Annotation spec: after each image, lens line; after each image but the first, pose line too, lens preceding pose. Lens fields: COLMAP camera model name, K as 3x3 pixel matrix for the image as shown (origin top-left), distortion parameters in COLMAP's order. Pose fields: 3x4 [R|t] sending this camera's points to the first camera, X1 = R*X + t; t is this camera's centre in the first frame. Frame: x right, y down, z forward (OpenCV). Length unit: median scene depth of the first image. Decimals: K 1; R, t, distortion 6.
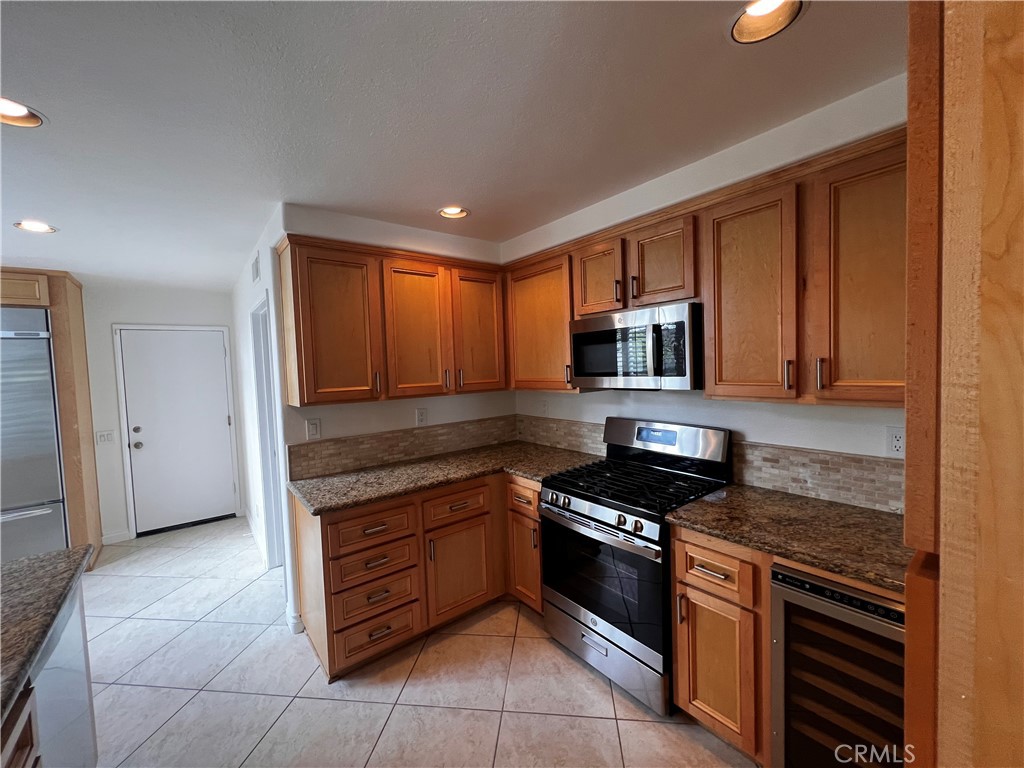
lens RADIAL K [[408.2, 0, 509.0], [0, 408.2, 384.9], [0, 0, 1]] dist [-0.001725, -0.000233]
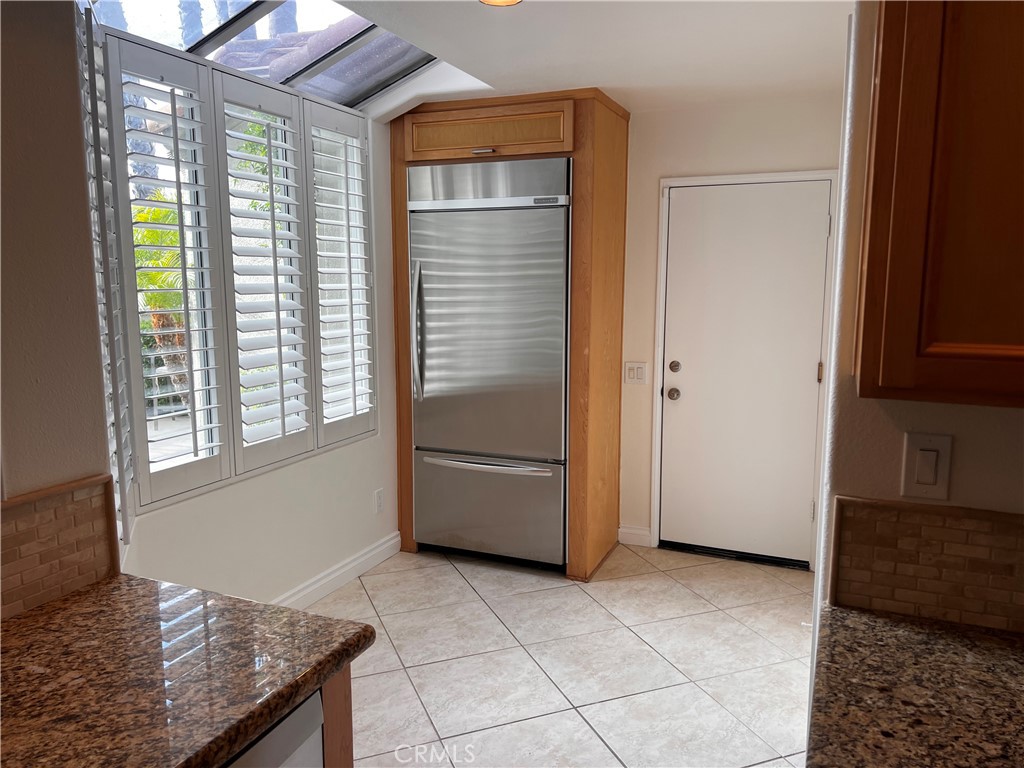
lens RADIAL K [[765.0, 0, 523.2], [0, 765.0, 380.6], [0, 0, 1]] dist [0.058349, -0.062131]
pose [[0.482262, 0.156672, -0.861903, -0.136988], [-0.062911, 0.987531, 0.144307, -0.018707], [0.873765, -0.015371, 0.486105, 0.457761]]
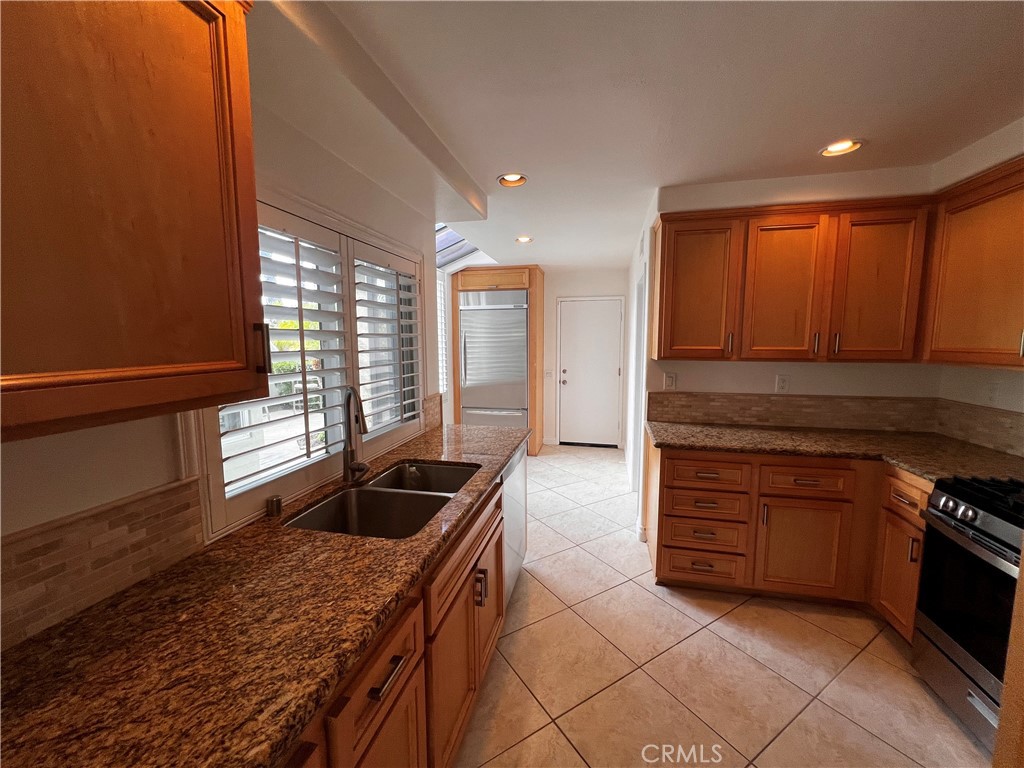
lens RADIAL K [[408.2, 0, 515.3], [0, 408.2, 386.7], [0, 0, 1]] dist [-0.001725, -0.000233]
pose [[0.633636, 0.122239, -0.763913, 0.134303], [-0.056415, 0.992110, 0.111960, 0.017745], [0.771571, -0.027846, 0.635533, -0.083971]]
